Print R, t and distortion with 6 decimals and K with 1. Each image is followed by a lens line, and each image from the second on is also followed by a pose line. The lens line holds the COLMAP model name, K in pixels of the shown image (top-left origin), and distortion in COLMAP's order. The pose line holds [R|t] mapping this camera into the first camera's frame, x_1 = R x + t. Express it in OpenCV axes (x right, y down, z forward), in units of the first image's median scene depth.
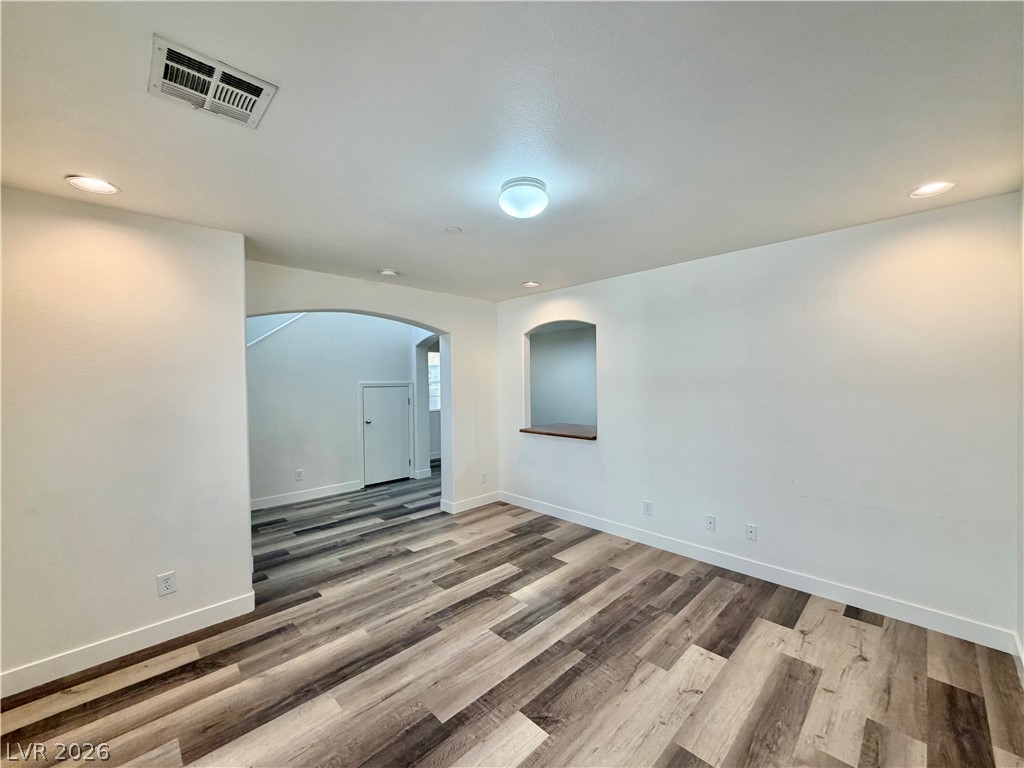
lens RADIAL K [[408.7, 0, 509.5], [0, 408.7, 385.7], [0, 0, 1]] dist [0.000031, -0.000029]
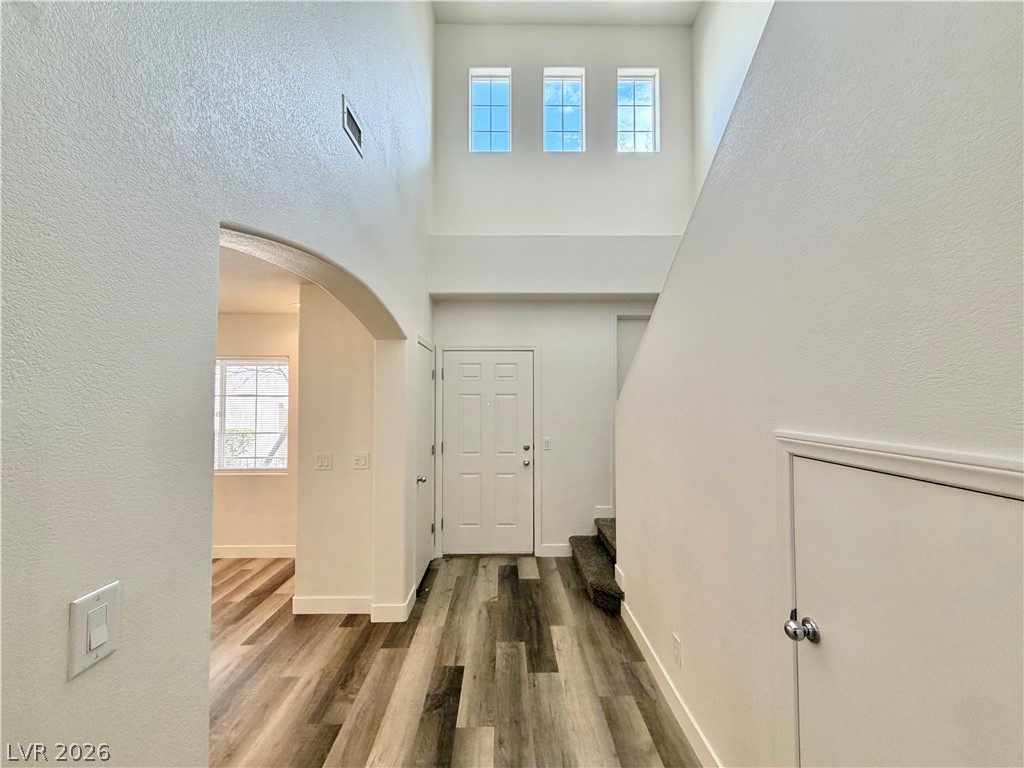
lens RADIAL K [[414.0, 0, 509.1], [0, 414.0, 387.1], [0, 0, 1]] dist [-0.000421, 0.000063]
pose [[-0.689084, -0.006101, -0.724656, -0.203980], [-0.000787, 0.999970, -0.007671, -0.065273], [0.724681, -0.004716, -0.689068, 2.199559]]
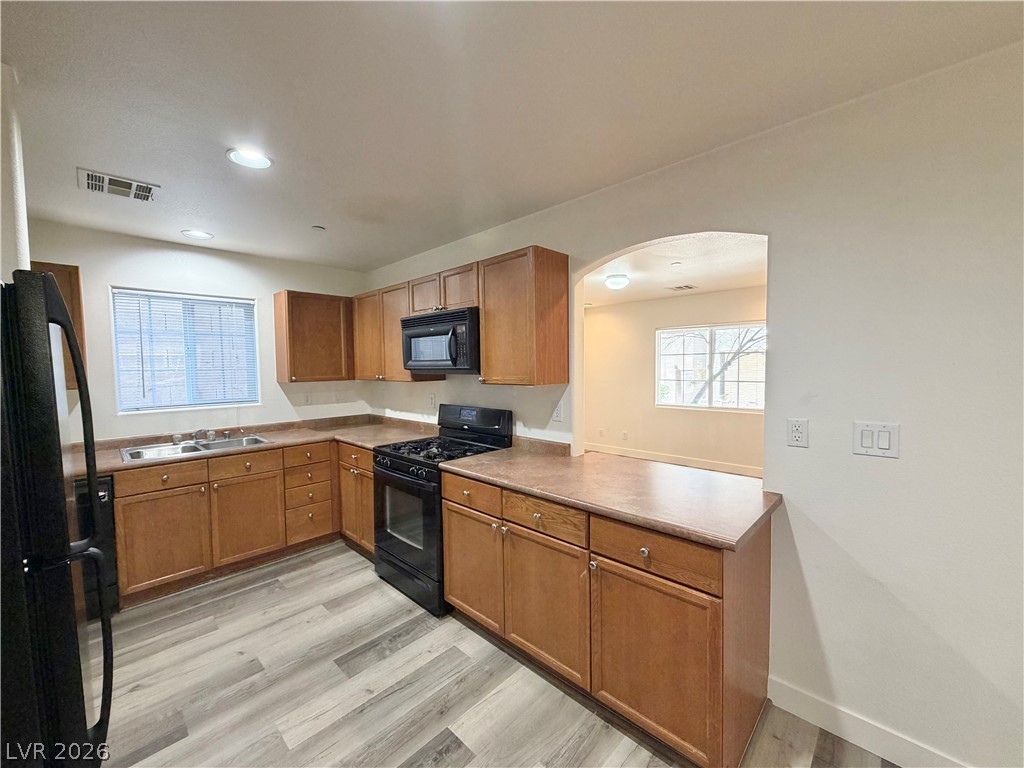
lens RADIAL K [[408.7, 0, 509.5], [0, 408.7, 385.7], [0, 0, 1]] dist [0.000031, -0.000029]
pose [[-0.999320, 0.025225, -0.026899, 0.517128], [0.023464, 0.997682, 0.063882, -0.037547], [0.028448, 0.063208, -0.997595, 2.418129]]
